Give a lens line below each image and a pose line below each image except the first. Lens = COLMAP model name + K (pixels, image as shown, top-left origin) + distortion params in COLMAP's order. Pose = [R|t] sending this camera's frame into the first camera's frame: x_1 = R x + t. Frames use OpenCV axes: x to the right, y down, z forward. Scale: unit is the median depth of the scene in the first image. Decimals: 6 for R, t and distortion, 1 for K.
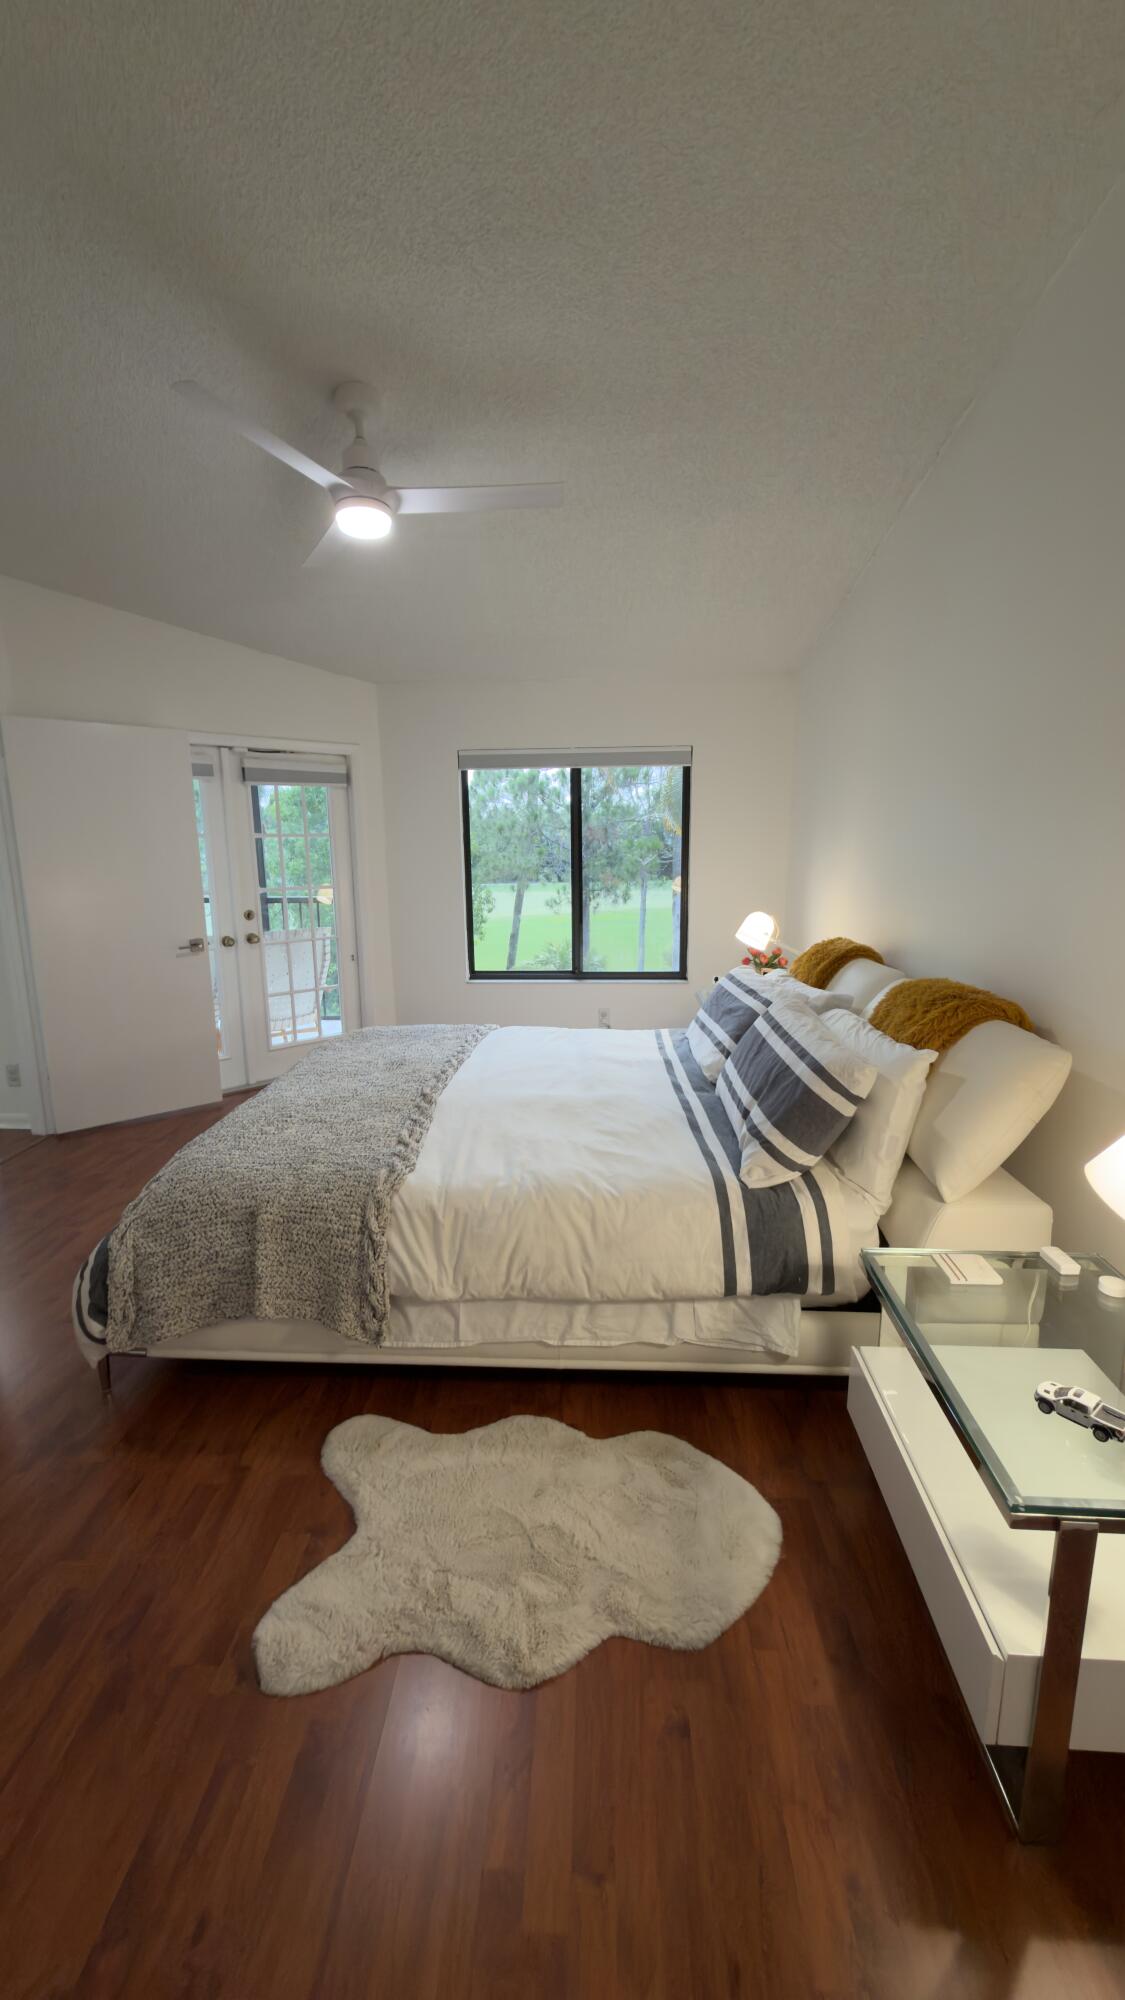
lens RADIAL K [[798.5, 0, 562.5], [0, 798.5, 1000.0], [0, 0, 1]] dist [0.001776, 0.000793]
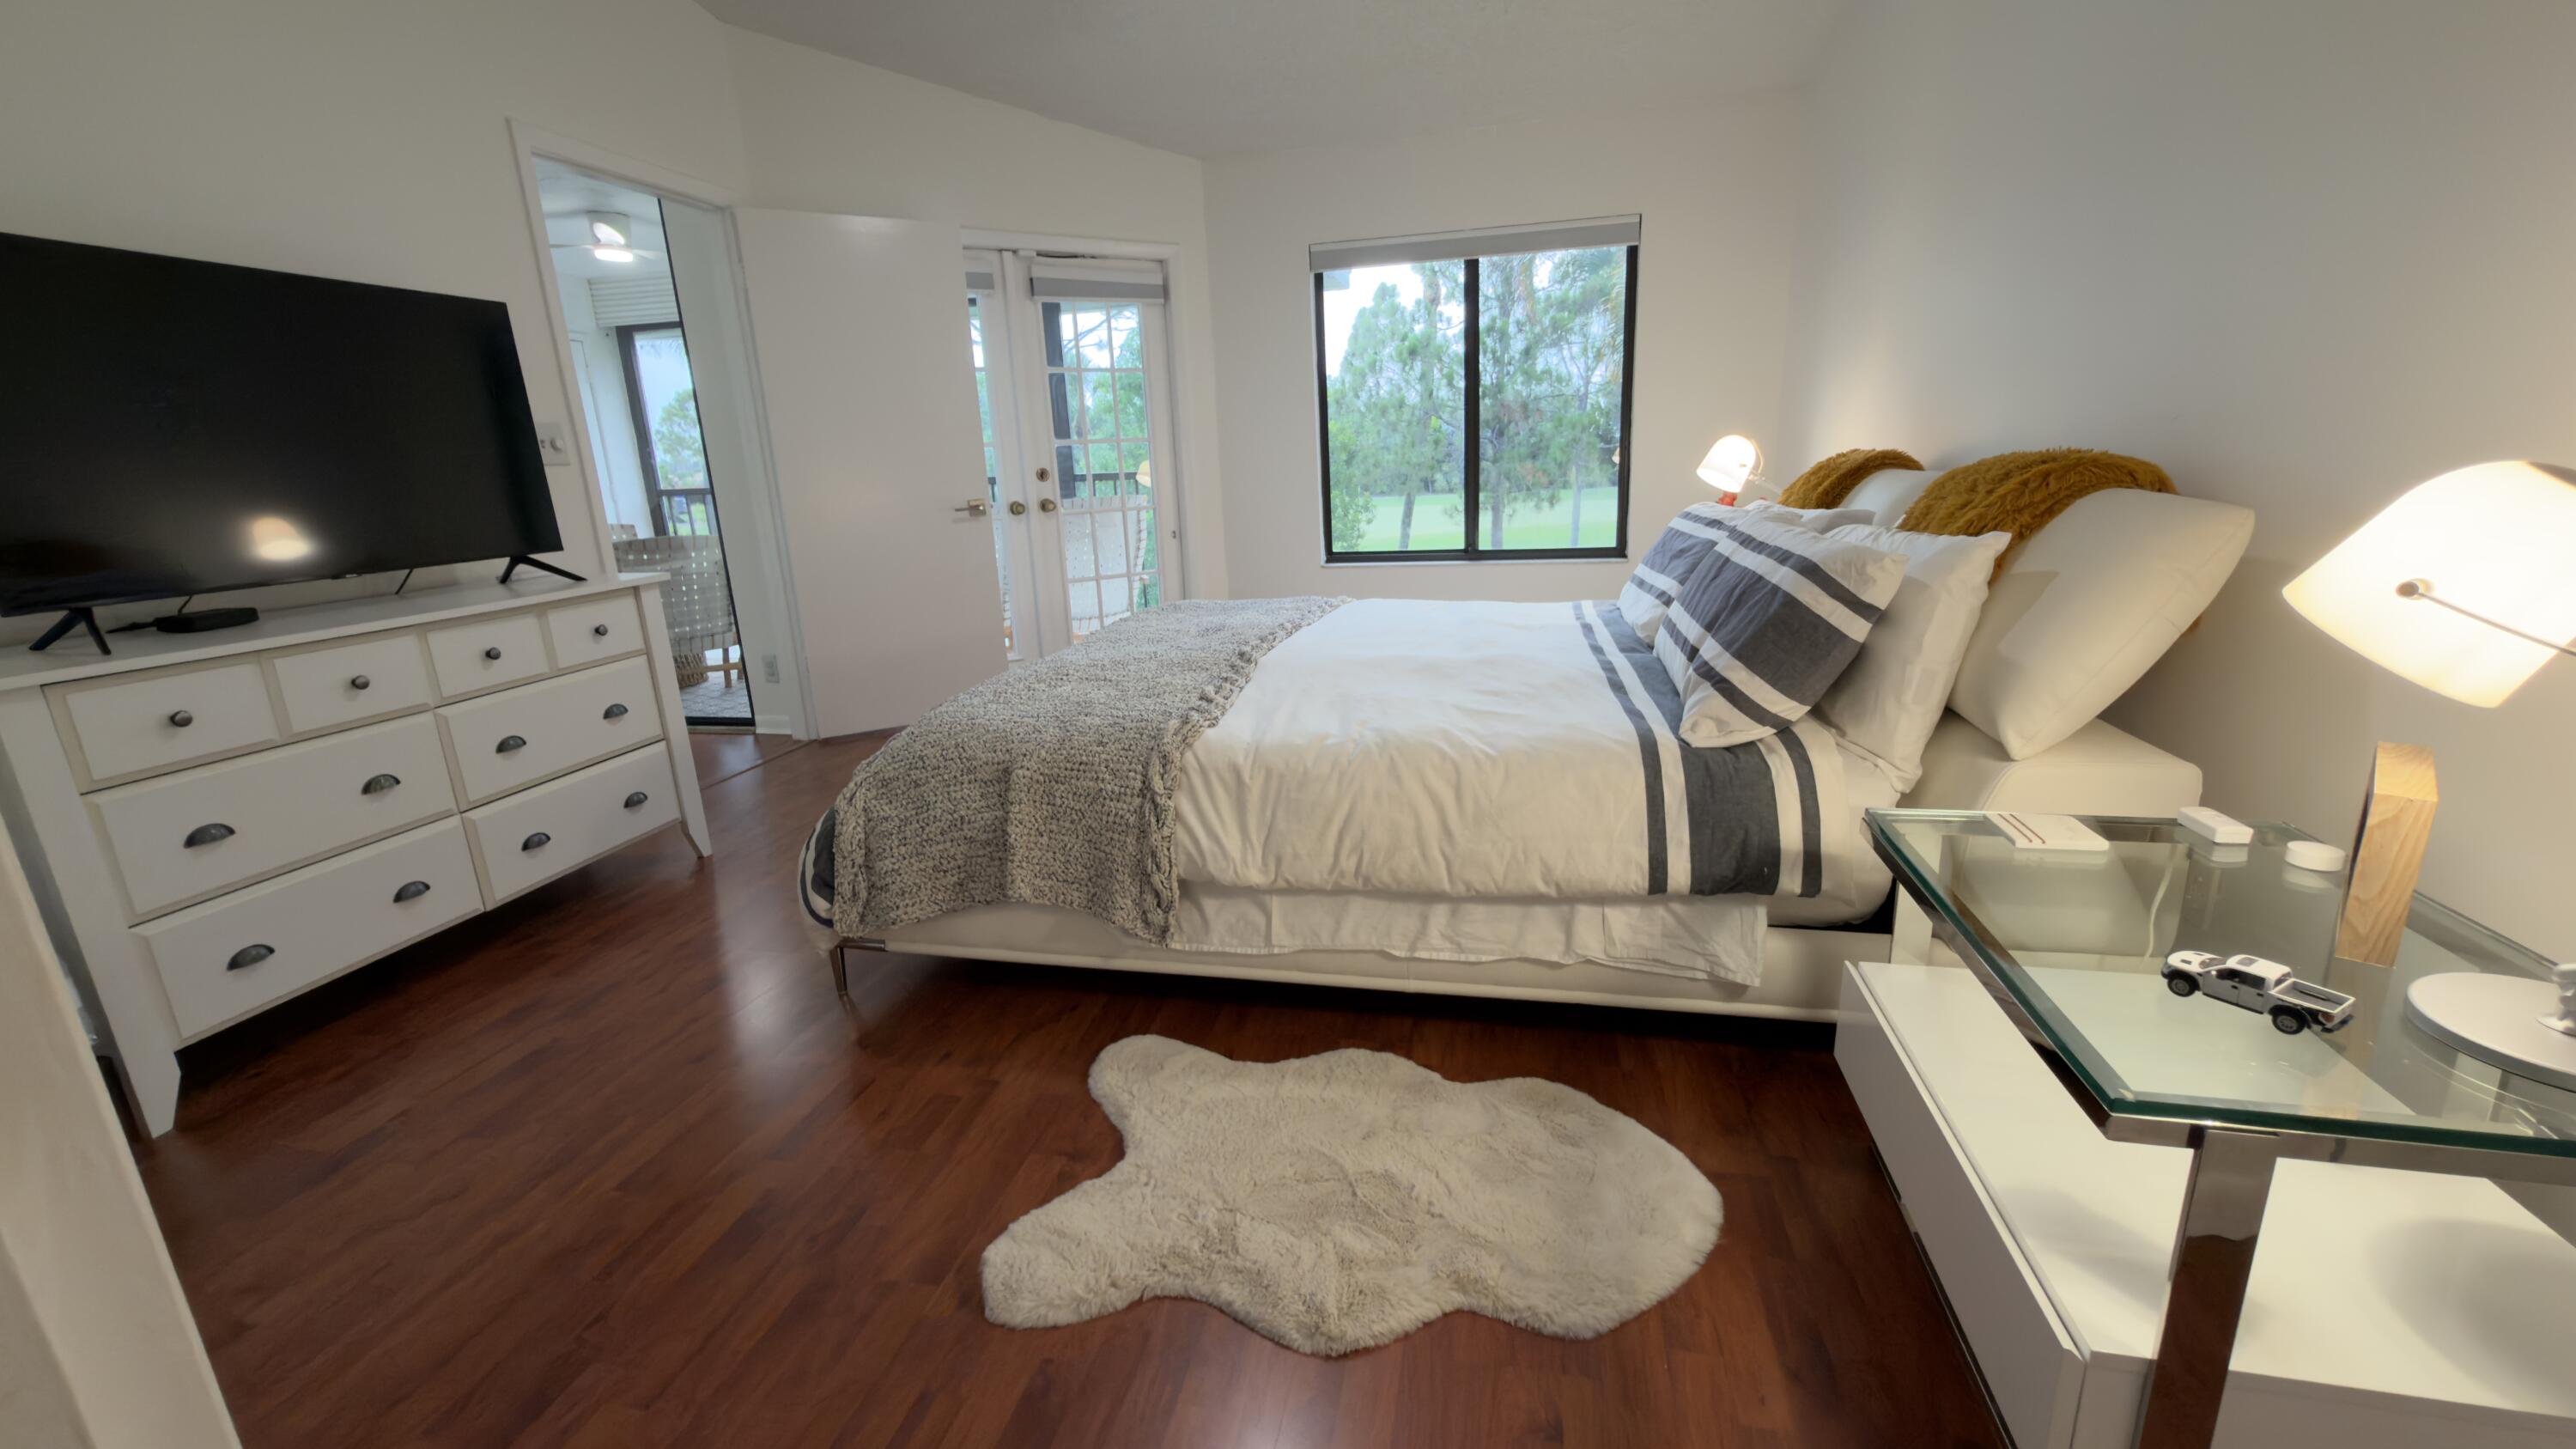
lens RADIAL K [[1028.7, 0, 1290.1], [0, 1028.7, 723.8], [0, 0, 1]] dist [0.001776, 0.000793]
pose [[0.985352, 0.012528, -0.170074, 0.046379], [-0.001035, 0.997719, 0.067501, 0.160839], [0.170532, -0.066336, 0.983117, 0.086976]]
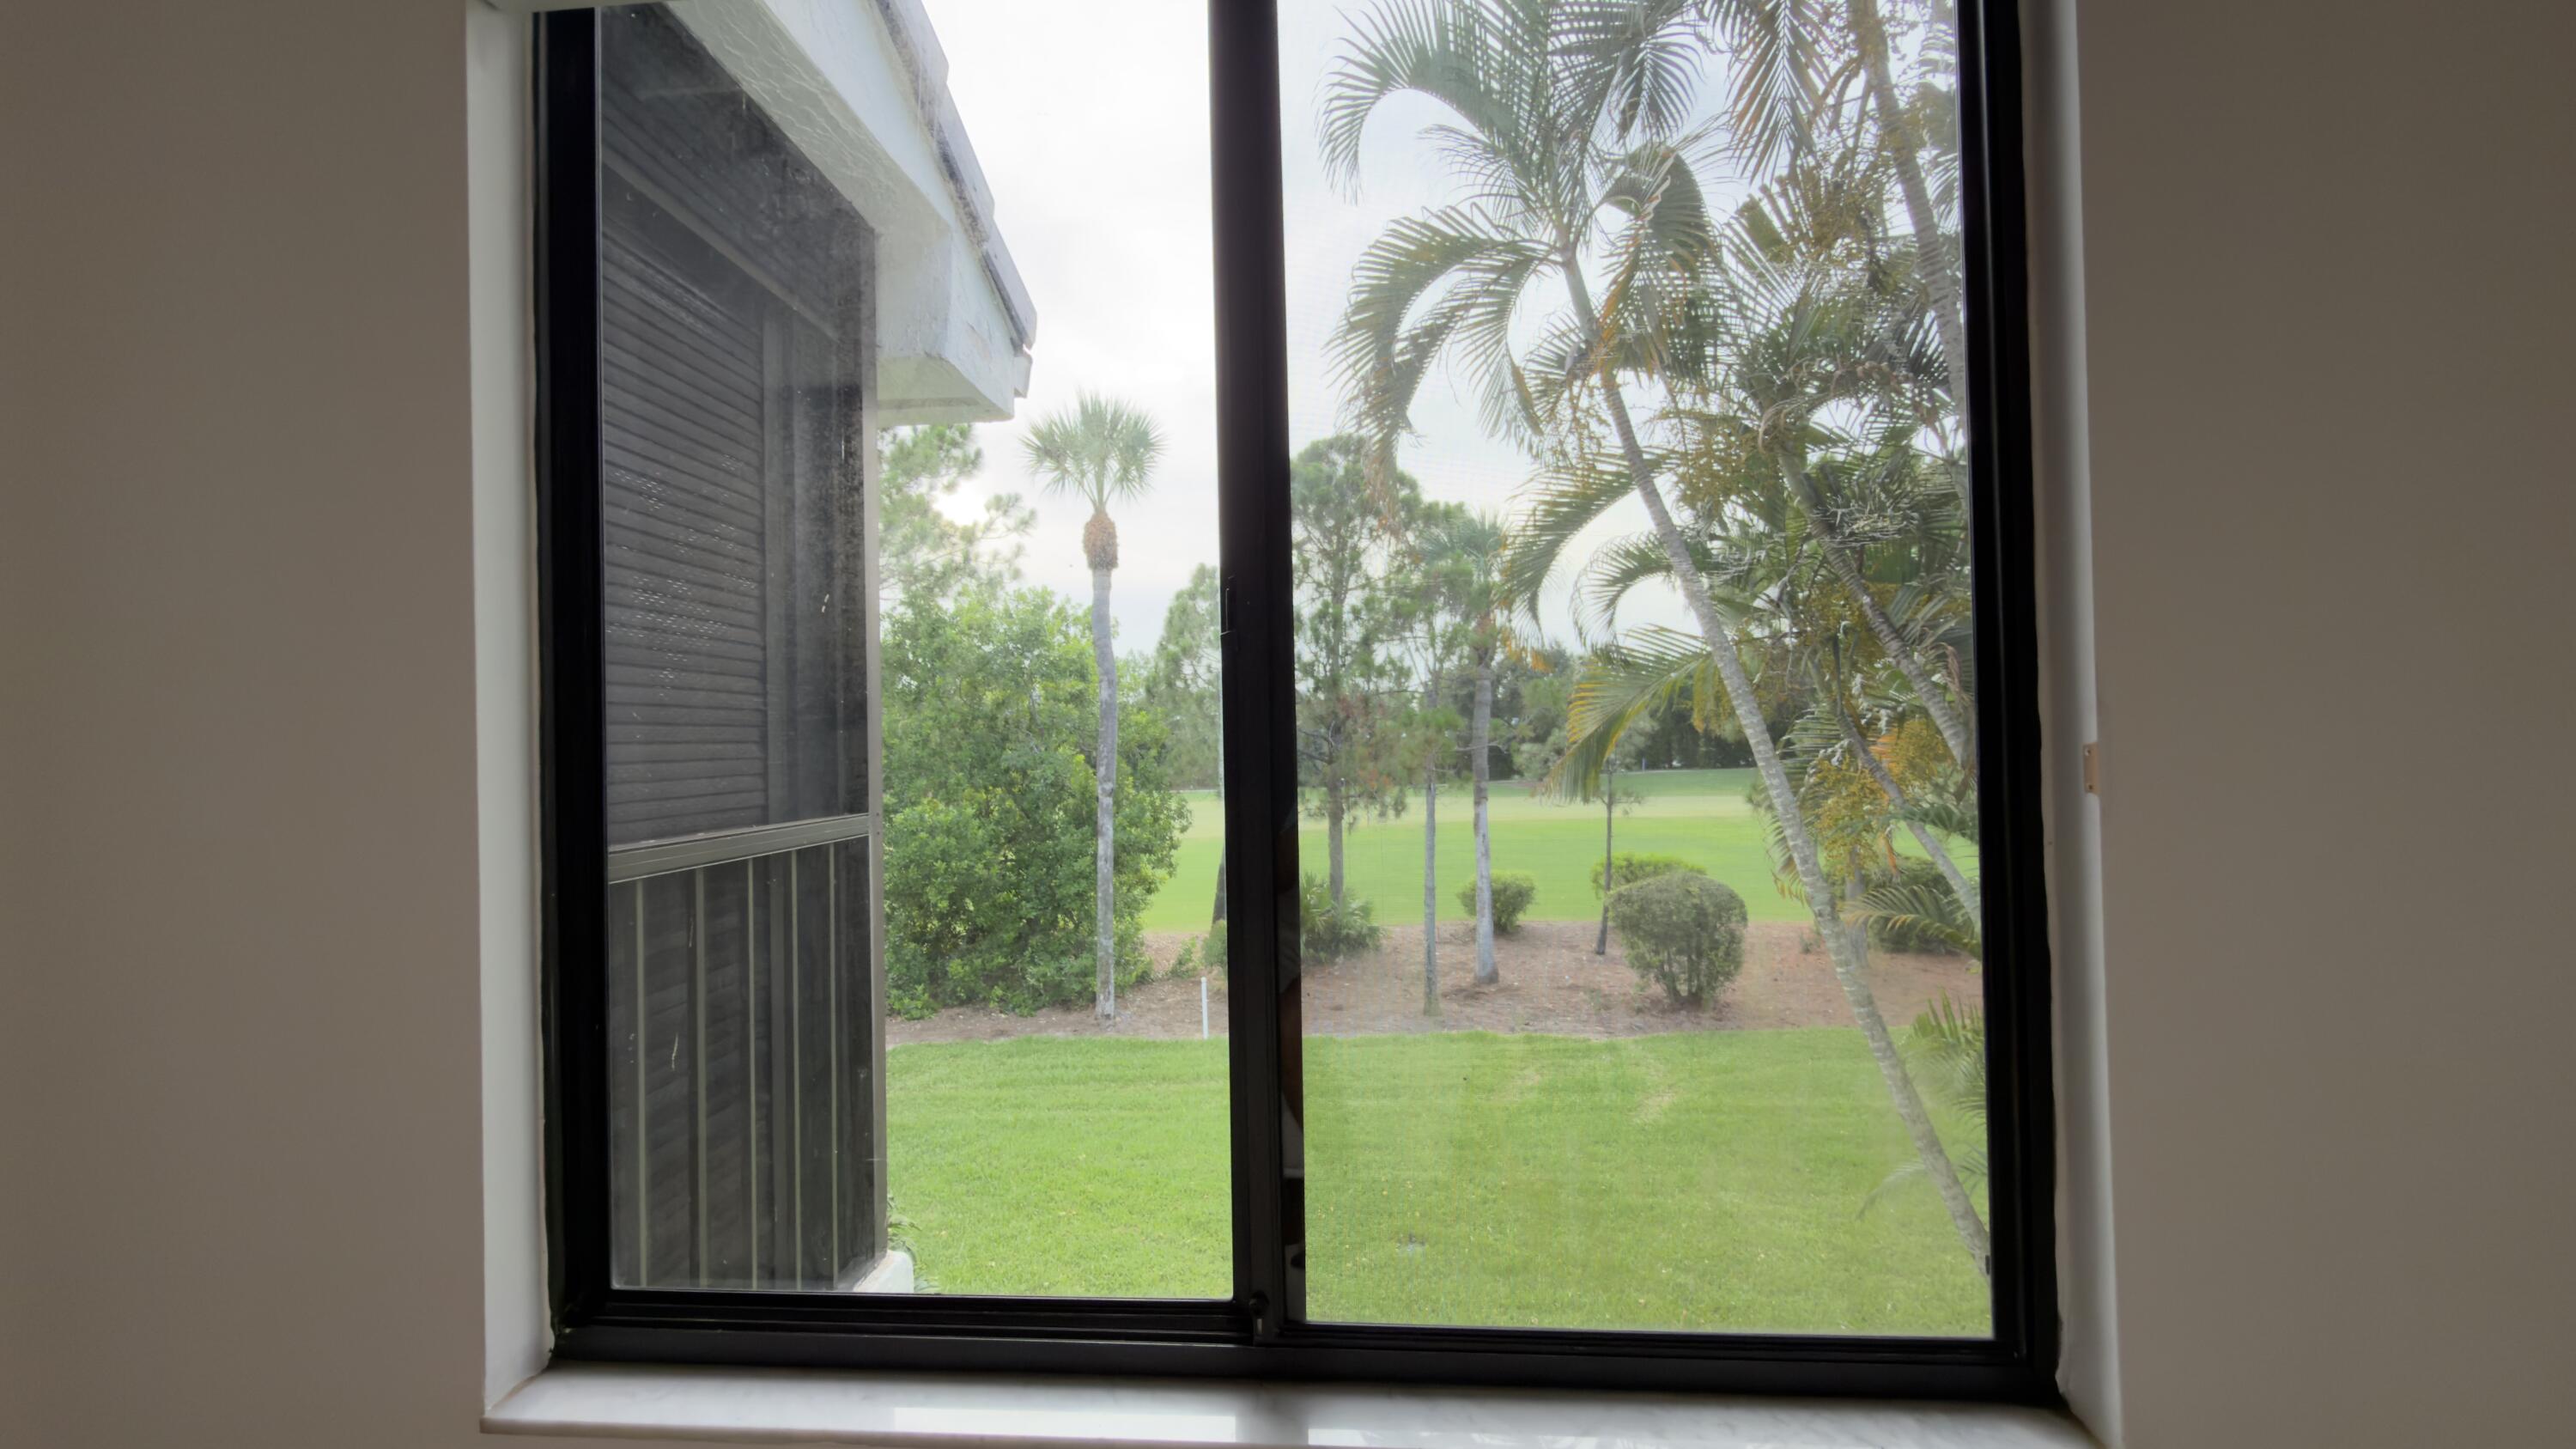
lens RADIAL K [[1028.7, 0, 1290.1], [0, 1028.7, 723.8], [0, 0, 1]] dist [0.001776, 0.000793]
pose [[0.999848, -0.006197, -0.016271, 0.072676], [0.002683, 0.978191, -0.207690, -0.276869], [0.017203, 0.207614, 0.978059, 2.131350]]
